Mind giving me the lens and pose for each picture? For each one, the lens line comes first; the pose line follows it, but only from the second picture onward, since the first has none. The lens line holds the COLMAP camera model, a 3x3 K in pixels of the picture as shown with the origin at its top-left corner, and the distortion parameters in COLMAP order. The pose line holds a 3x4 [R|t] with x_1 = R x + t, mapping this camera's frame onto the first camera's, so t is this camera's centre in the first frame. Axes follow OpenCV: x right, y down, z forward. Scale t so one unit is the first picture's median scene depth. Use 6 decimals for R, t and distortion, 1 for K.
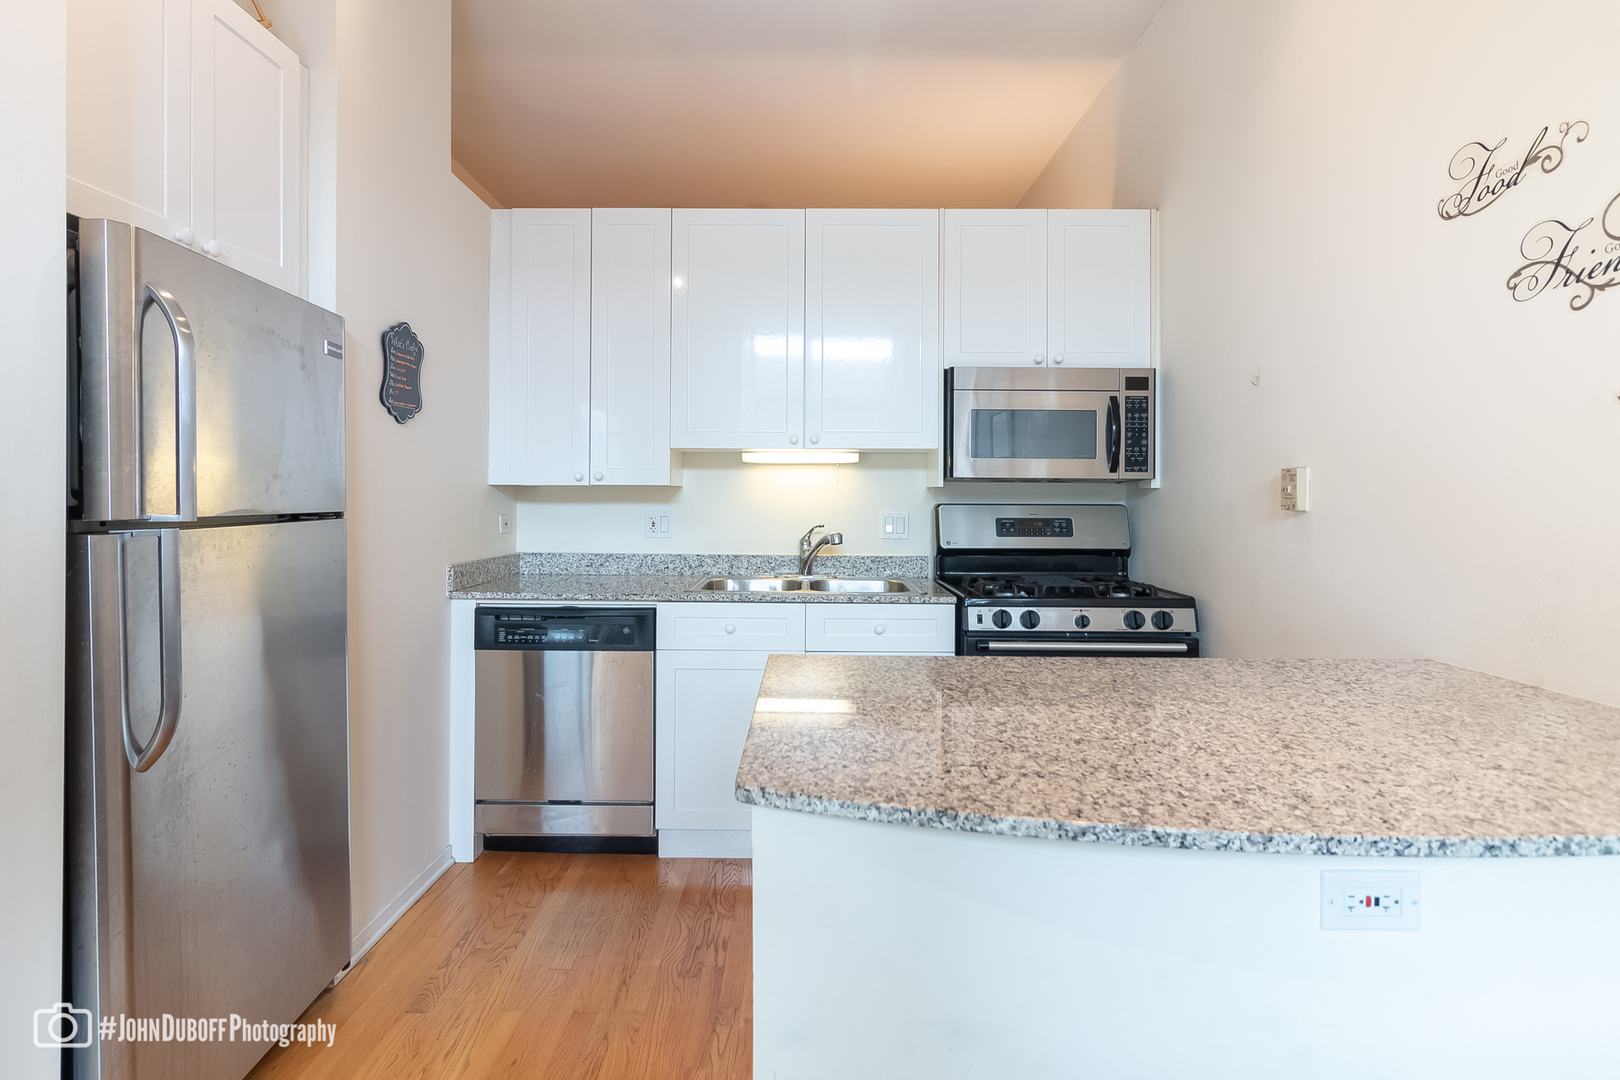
lens RADIAL K [[812.1, 0, 809.6], [0, 812.1, 508.0], [0, 0, 1]] dist [-0.000643, -0.000249]
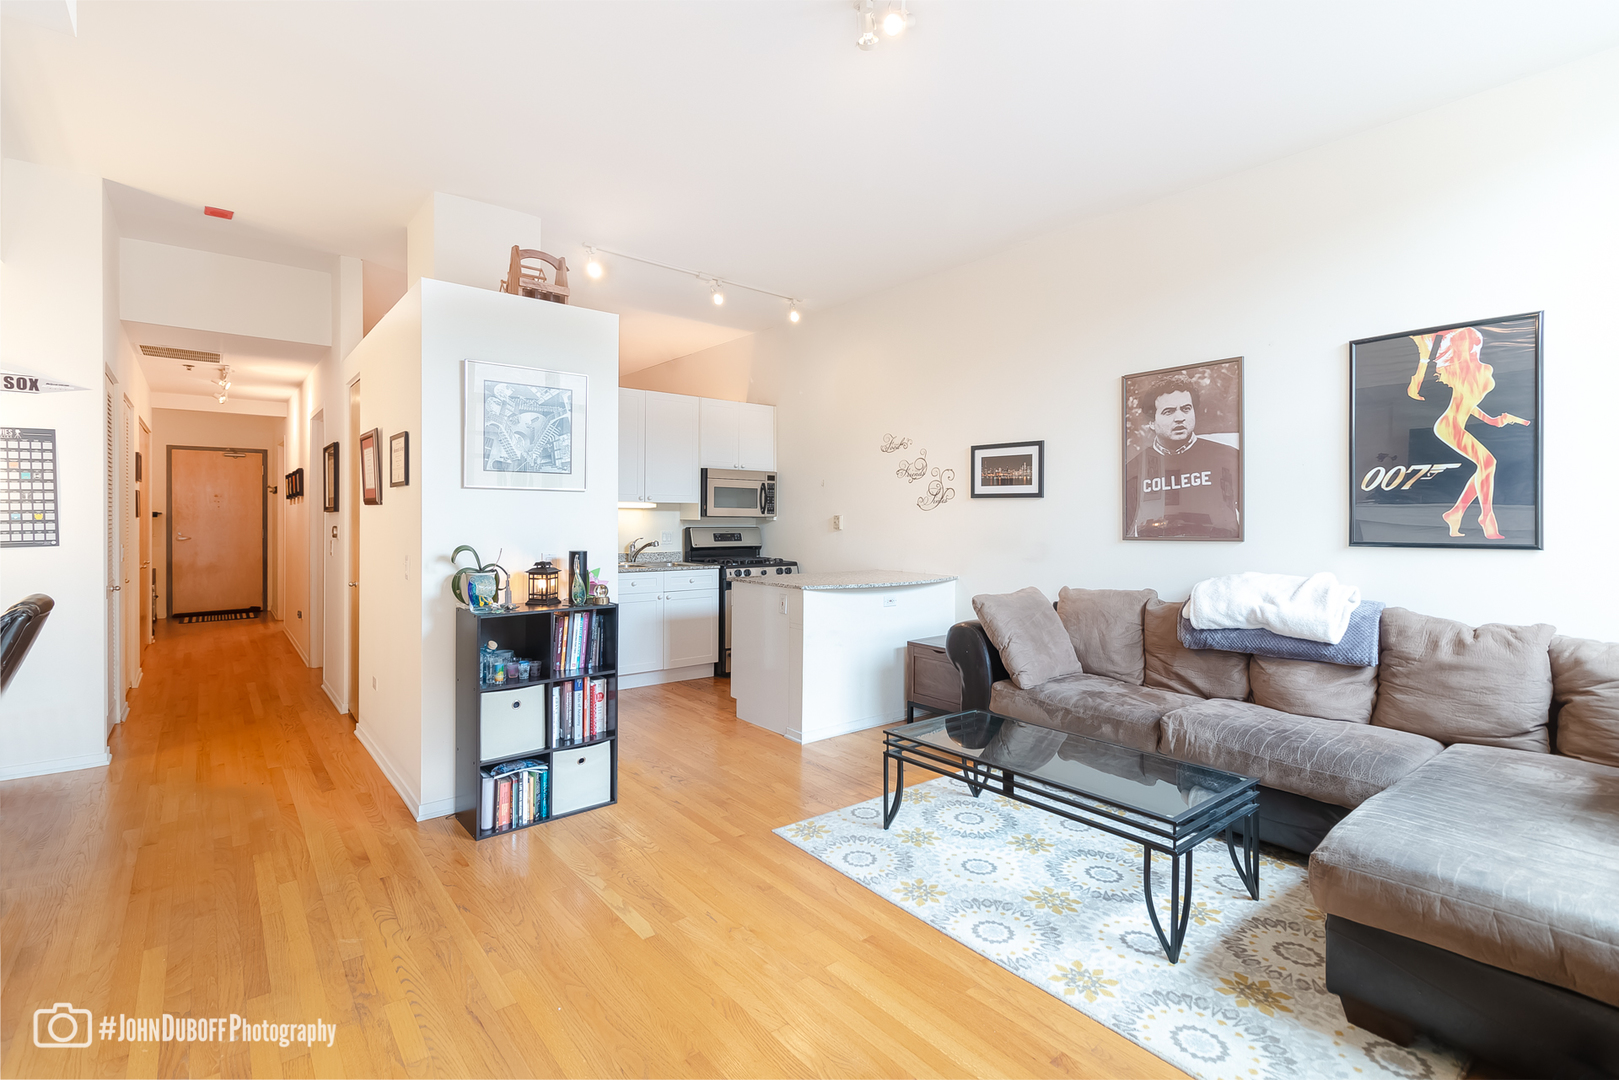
lens RADIAL K [[811.6, 0, 809.1], [0, 811.6, 508.0], [0, 0, 1]] dist [-0.000643, -0.000249]
pose [[0.753476, 0.006935, 0.657439, -1.114533], [0.007120, 0.999800, -0.018705, -0.014888], [-0.657437, 0.018775, 0.753276, -0.920207]]
